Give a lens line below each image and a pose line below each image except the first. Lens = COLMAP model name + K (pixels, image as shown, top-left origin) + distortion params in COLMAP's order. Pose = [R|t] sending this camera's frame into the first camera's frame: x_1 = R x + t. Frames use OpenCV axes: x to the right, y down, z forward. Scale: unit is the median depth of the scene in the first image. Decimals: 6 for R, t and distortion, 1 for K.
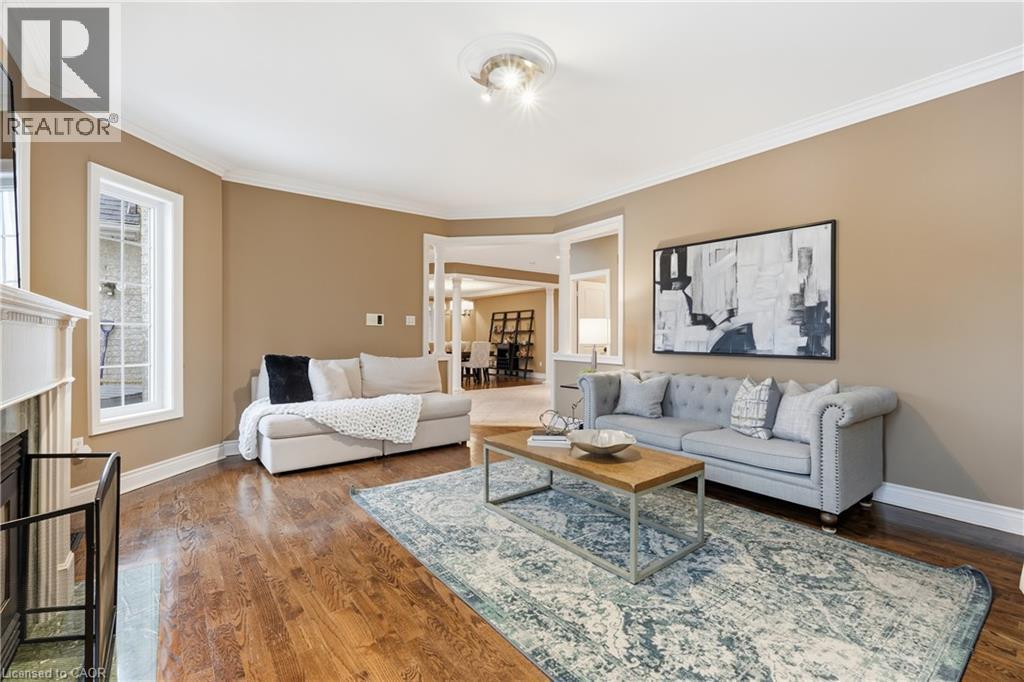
lens RADIAL K [[452.8, 0, 512.6], [0, 452.8, 341.4], [0, 0, 1]] dist [-0.004471, 0.001186]
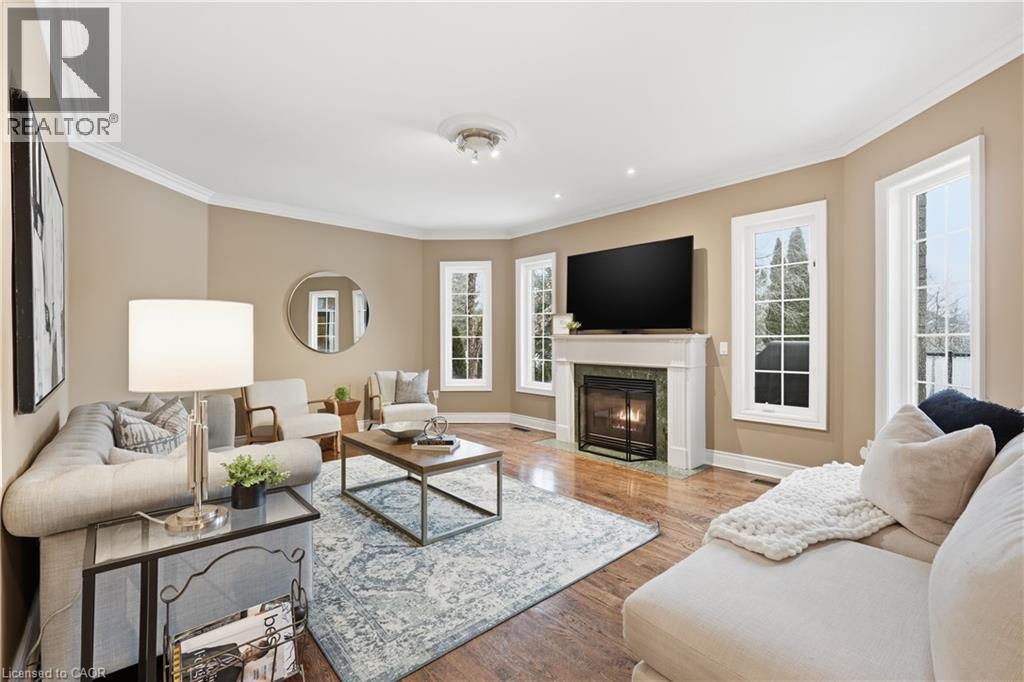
lens RADIAL K [[452.8, 0, 512.4], [0, 452.8, 336.5], [0, 0, 1]] dist [-0.004471, 0.001186]
pose [[-0.996904, 0.001859, -0.078612, -0.008100], [0.001608, 0.999993, 0.003261, -0.043762], [0.078618, 0.003125, -0.996900, 2.010117]]
